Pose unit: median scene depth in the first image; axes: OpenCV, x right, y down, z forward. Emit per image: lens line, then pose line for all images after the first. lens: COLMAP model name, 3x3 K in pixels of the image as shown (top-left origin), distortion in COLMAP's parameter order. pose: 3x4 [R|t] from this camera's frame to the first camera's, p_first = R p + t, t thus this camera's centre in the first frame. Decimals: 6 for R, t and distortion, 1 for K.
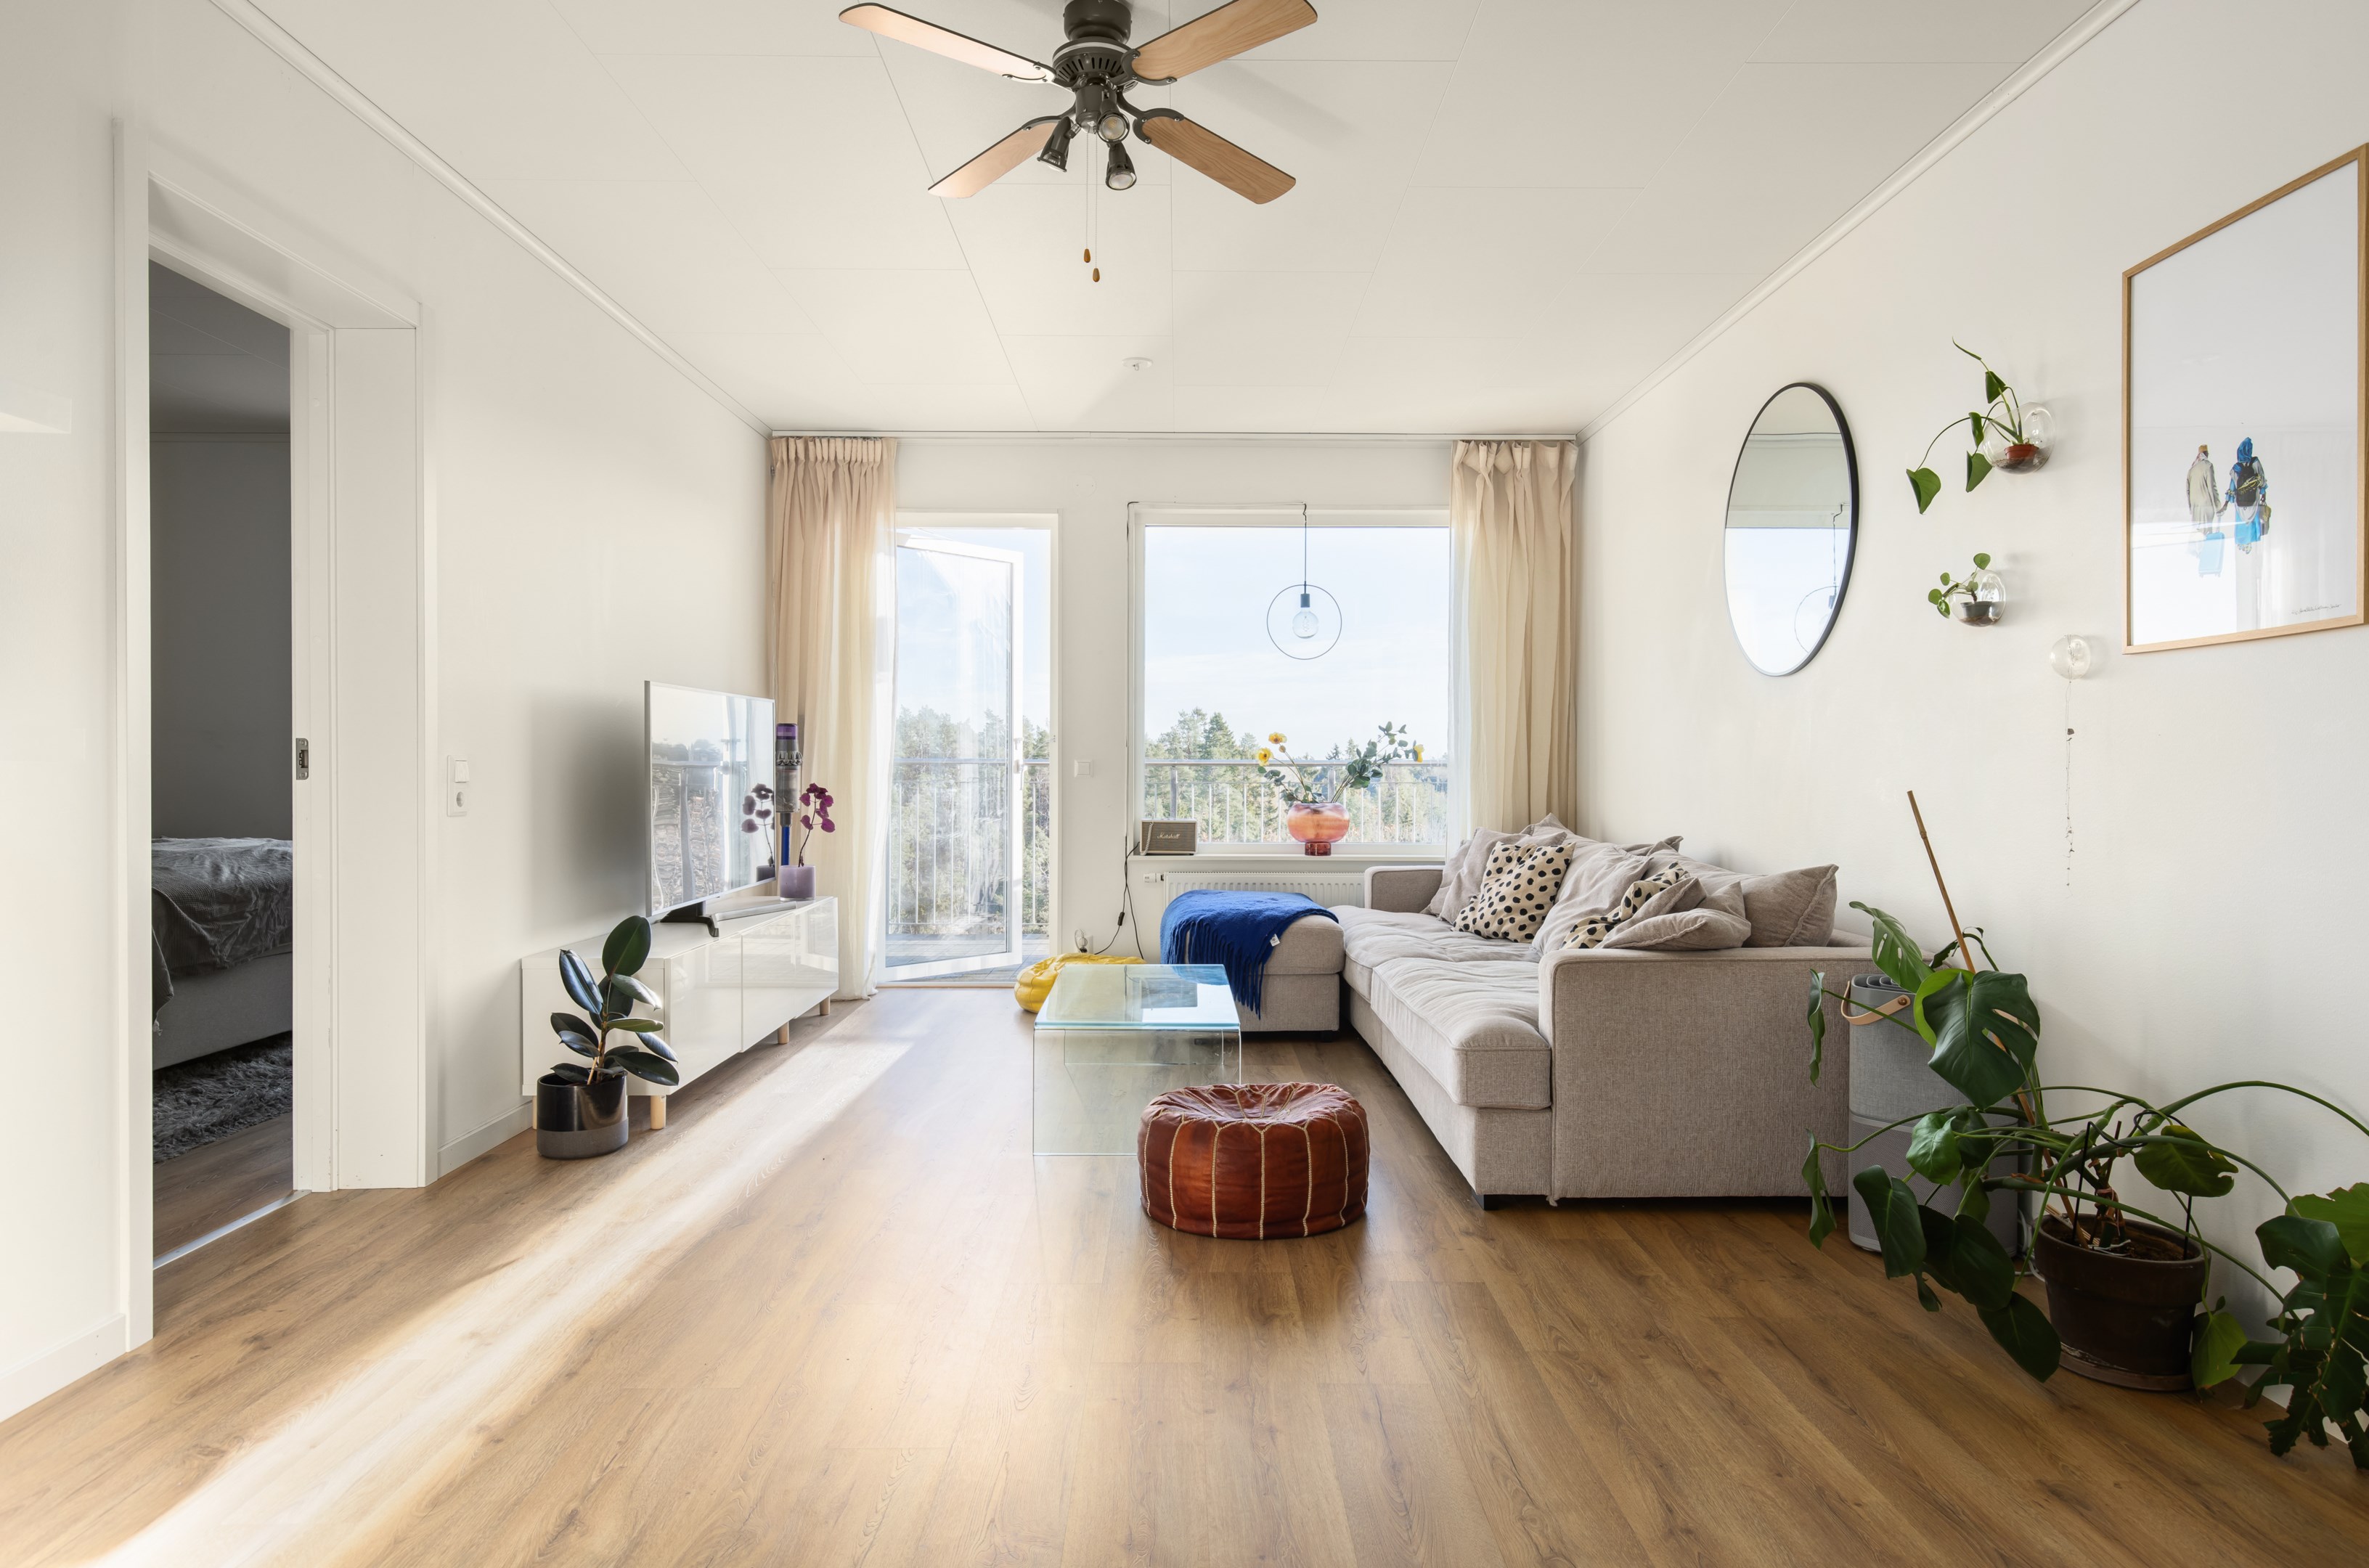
lens RADIAL K [[1352.4, 0, 1184.5], [0, 1352.4, 784.0], [0, 0, 1]] dist [0.006159, 0.001060]
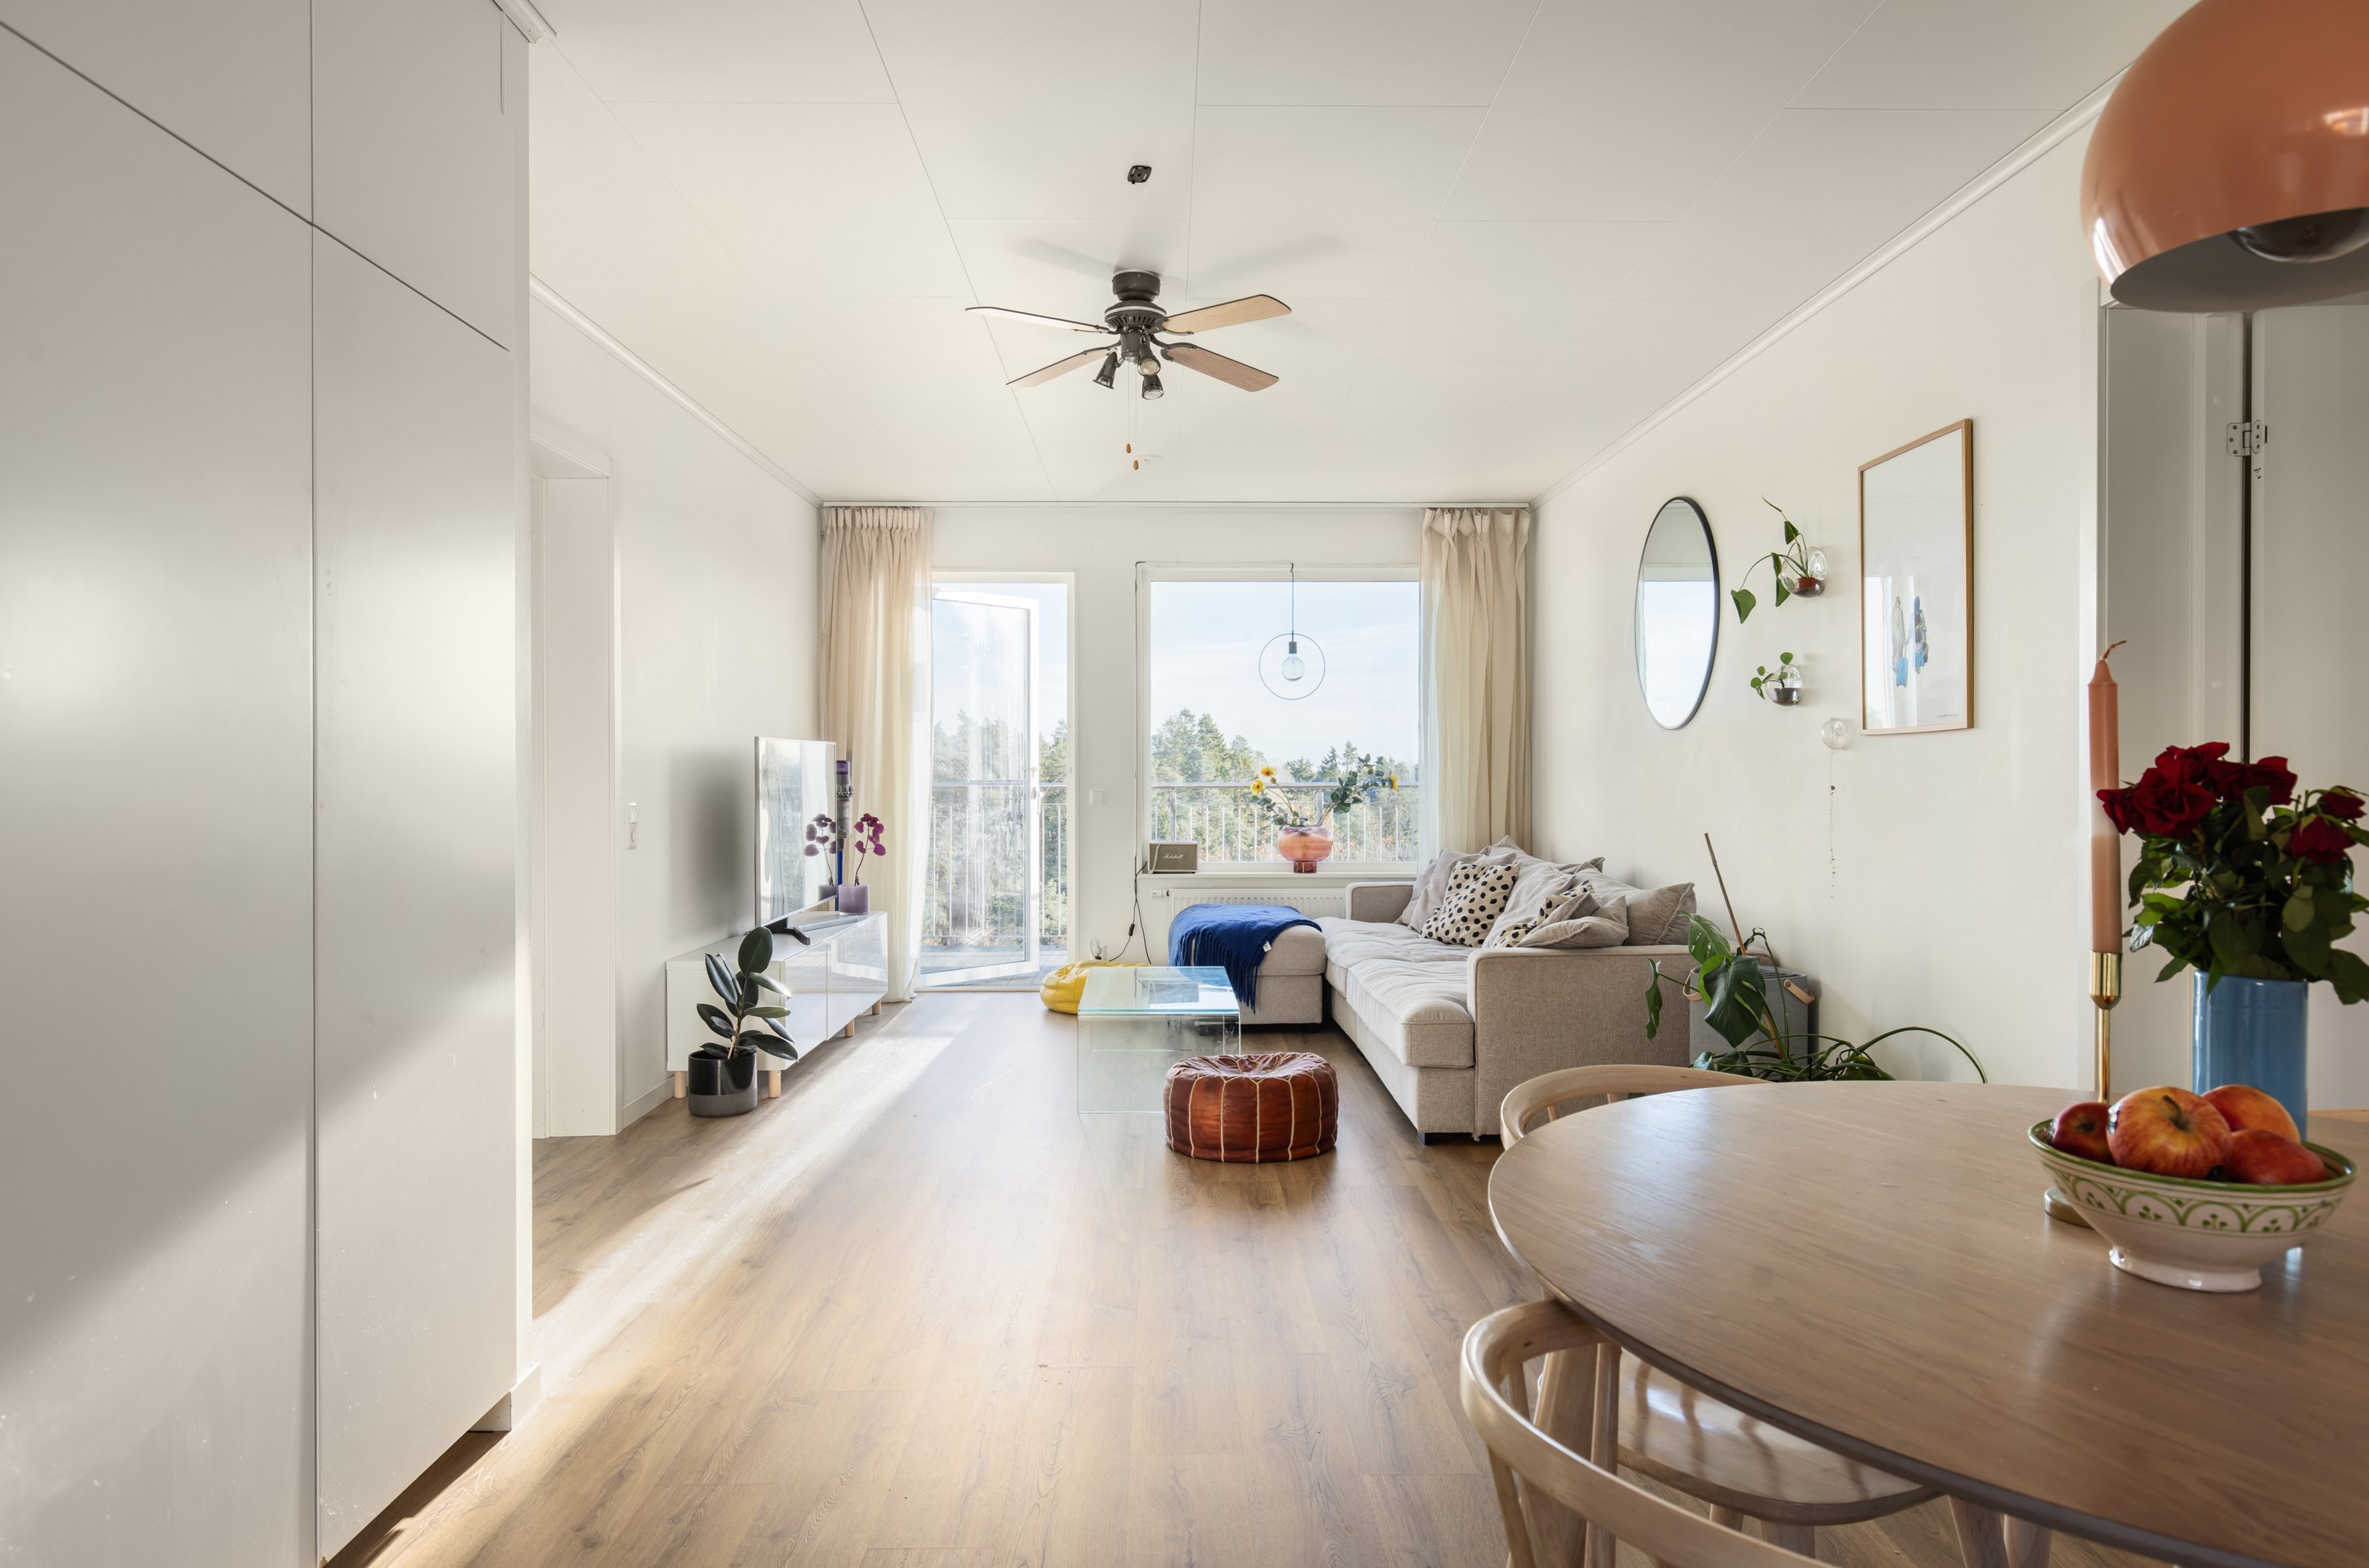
lens RADIAL K [[1448.3, 0, 1184.5], [0, 1448.3, 784.0], [0, 0, 1]] dist [0.001739, -0.000384]
pose [[0.999950, -0.004451, 0.008900, -0.015909], [0.004489, 0.999981, -0.004190, -0.021196], [-0.008882, 0.004230, 0.999952, -0.263911]]
